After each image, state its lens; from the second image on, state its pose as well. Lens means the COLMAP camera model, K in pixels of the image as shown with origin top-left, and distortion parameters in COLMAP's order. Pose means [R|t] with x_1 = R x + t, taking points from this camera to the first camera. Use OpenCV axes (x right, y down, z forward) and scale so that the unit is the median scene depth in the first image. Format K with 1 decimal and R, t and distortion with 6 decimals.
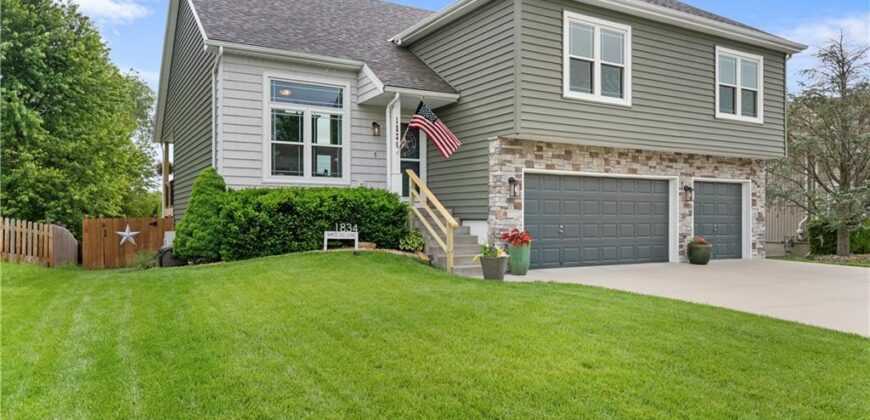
lens RADIAL K [[601.0, 0, 436.2], [0, 601.0, 212.5], [0, 0, 1]] dist [-0.005785, 0.000735]
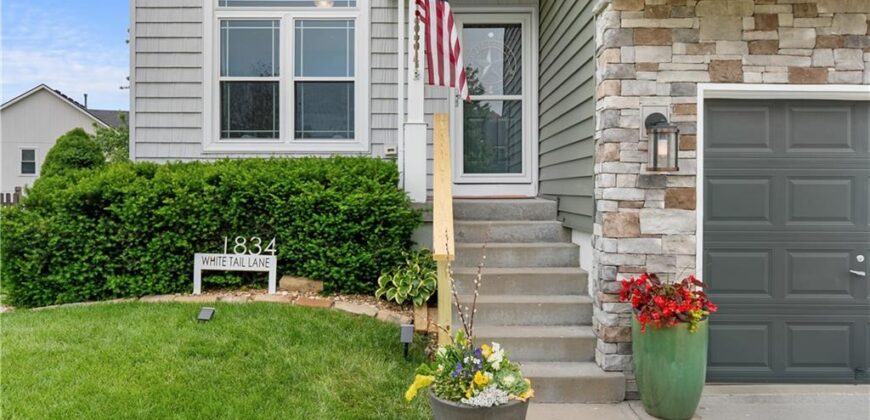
lens RADIAL K [[601.0, 0, 435.5], [0, 601.0, 191.6], [0, 0, 1]] dist [-0.005785, 0.000735]
pose [[0.857268, 0.002287, -0.514866, 0.191515], [0.003183, 0.999947, 0.009742, -0.018284], [0.514861, -0.009991, 0.857216, 0.645218]]
